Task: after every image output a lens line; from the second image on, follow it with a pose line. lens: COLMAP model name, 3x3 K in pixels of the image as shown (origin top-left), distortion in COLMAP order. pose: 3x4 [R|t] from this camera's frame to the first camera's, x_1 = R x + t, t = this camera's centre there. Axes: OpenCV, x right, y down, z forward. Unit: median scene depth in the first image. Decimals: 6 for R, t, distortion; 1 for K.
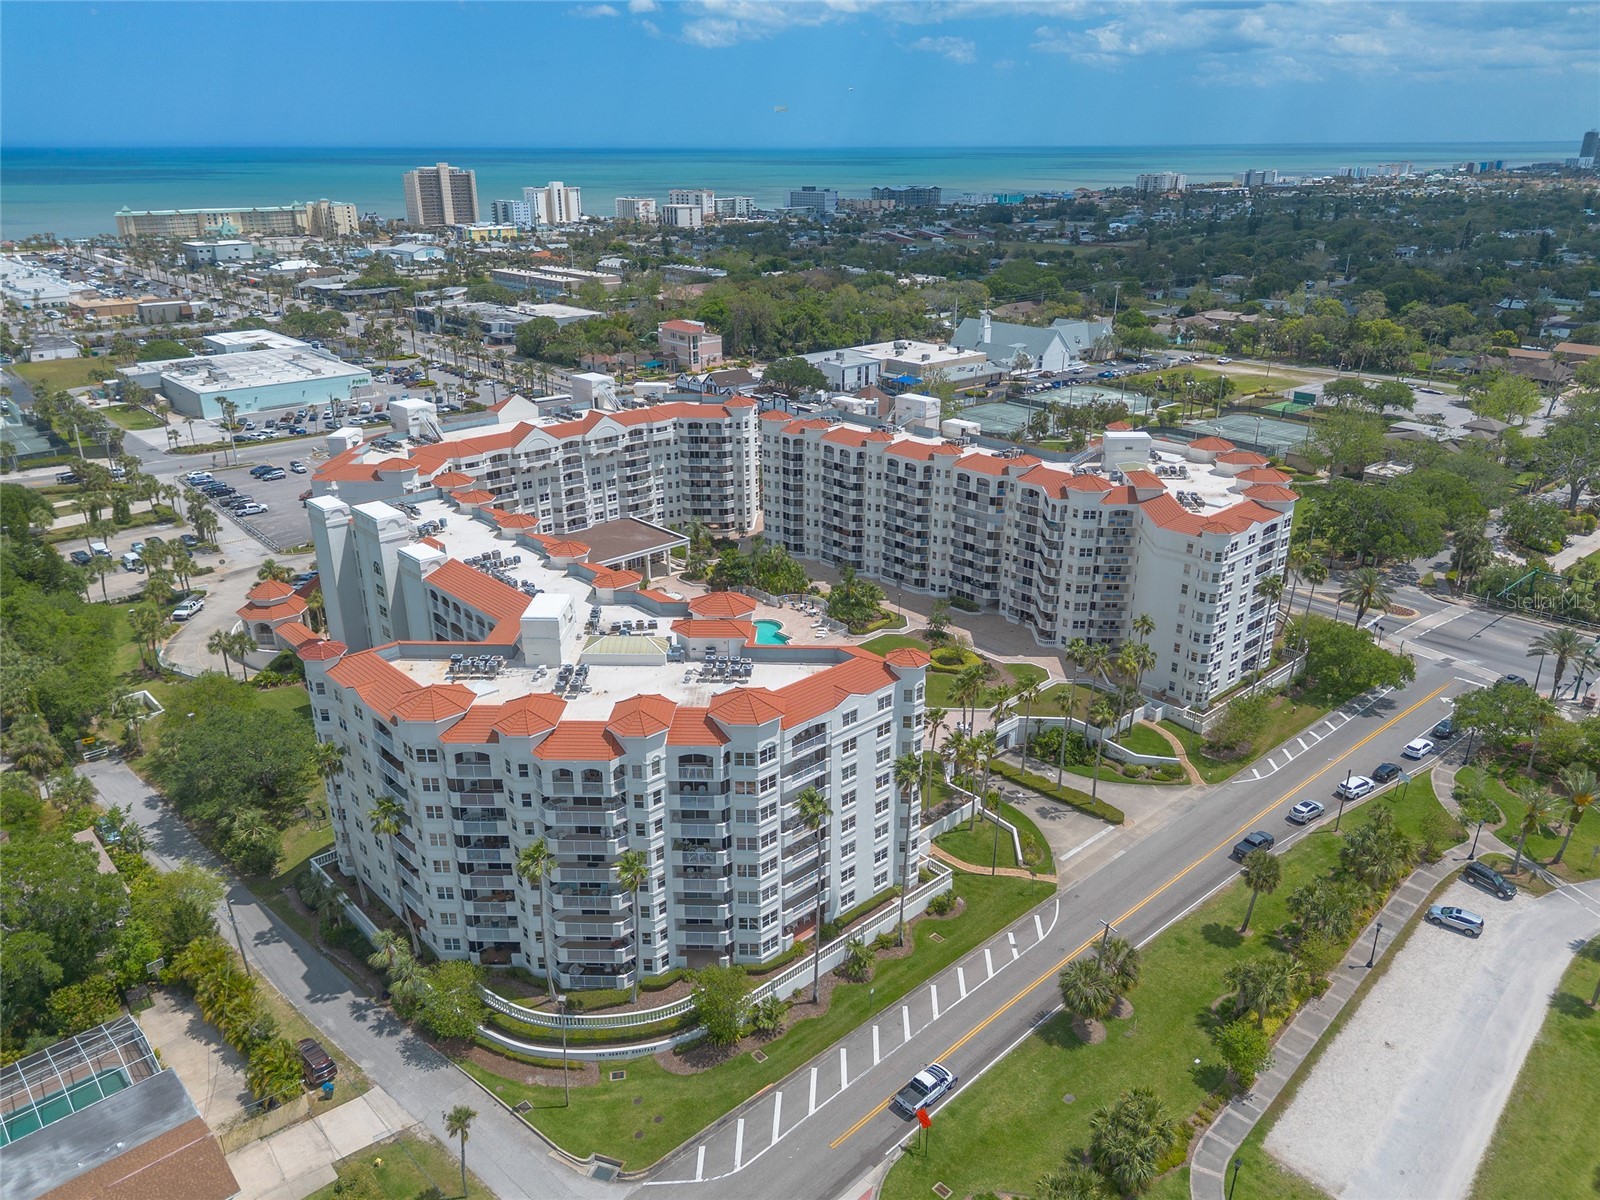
lens RADIAL K [[1149.3, 0, 836.6], [0, 1149.3, 570.9], [0, 0, 1]] dist [0.003901, -0.031998]
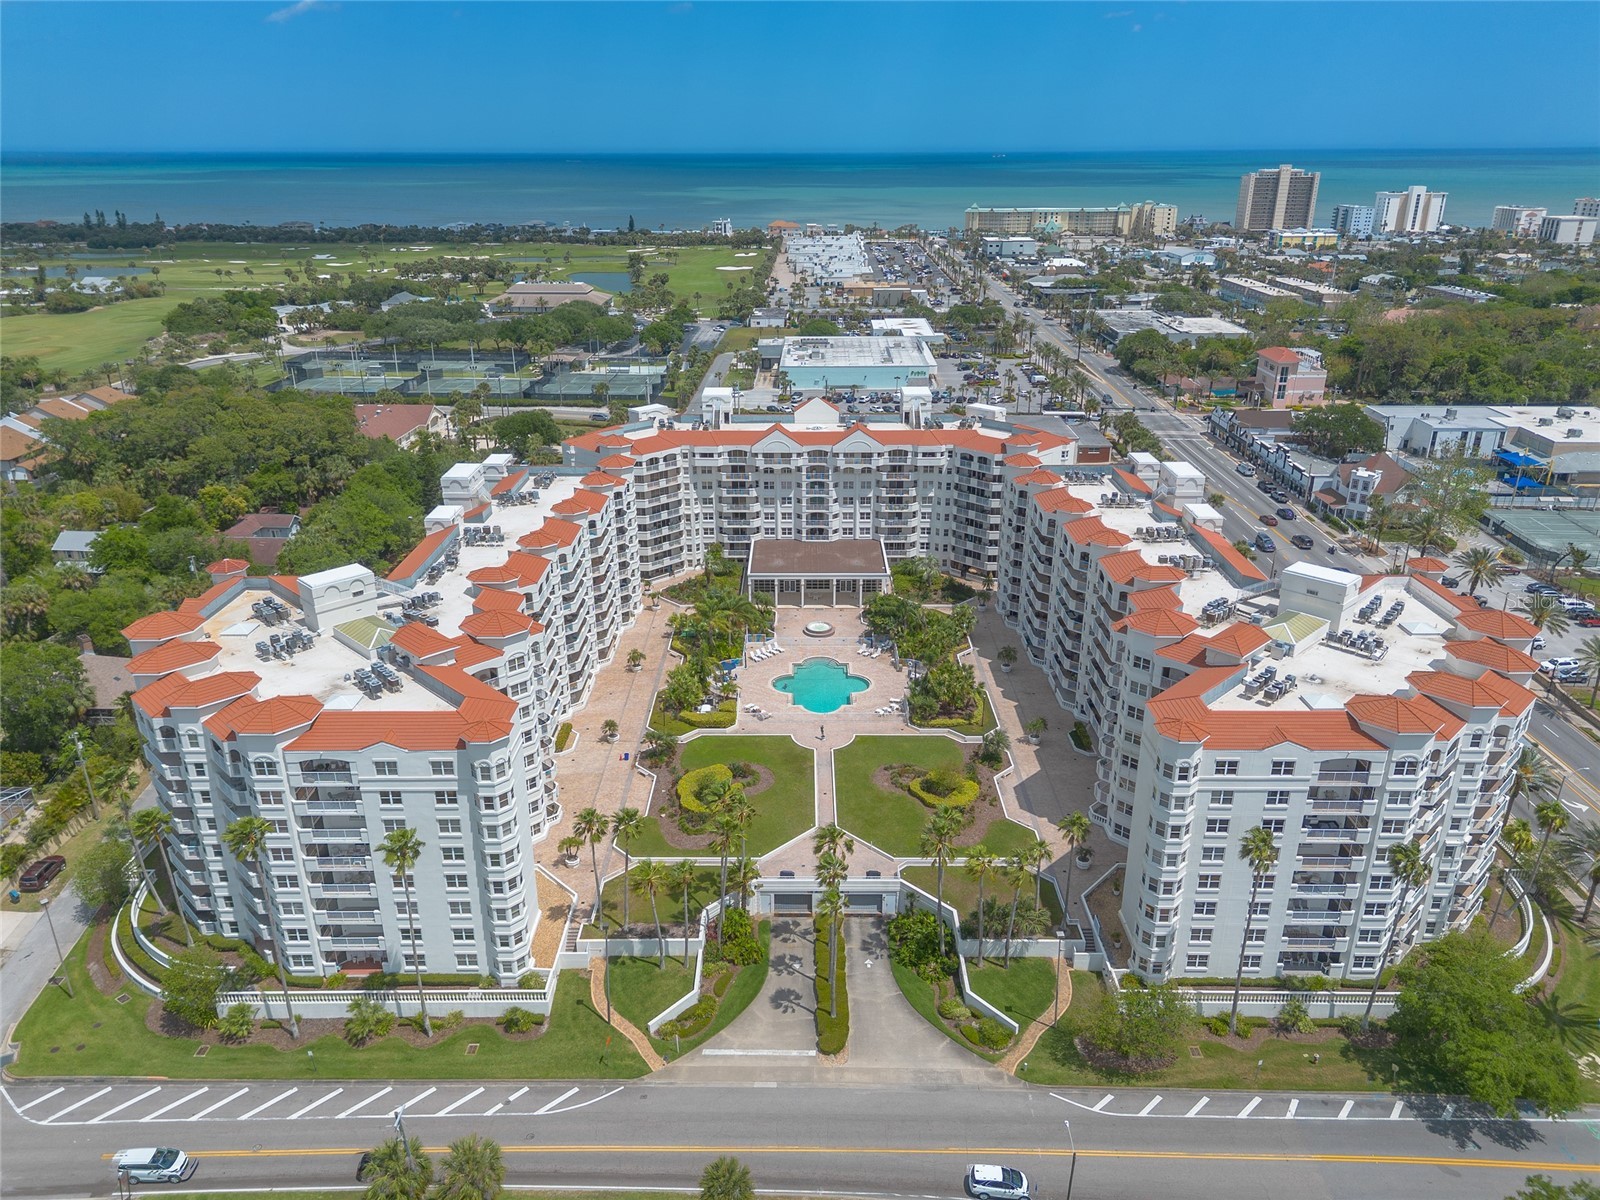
lens RADIAL K [[1123.7, 0, 800.0], [0, 1123.7, 600.0], [0, 0, 1]] dist [0.052011, -0.051954]
pose [[0.718127, 0.247385, -0.650457, 0.409476], [-0.232205, 0.966296, 0.111144, -0.090823], [0.656030, 0.071224, 0.751367, 0.272007]]
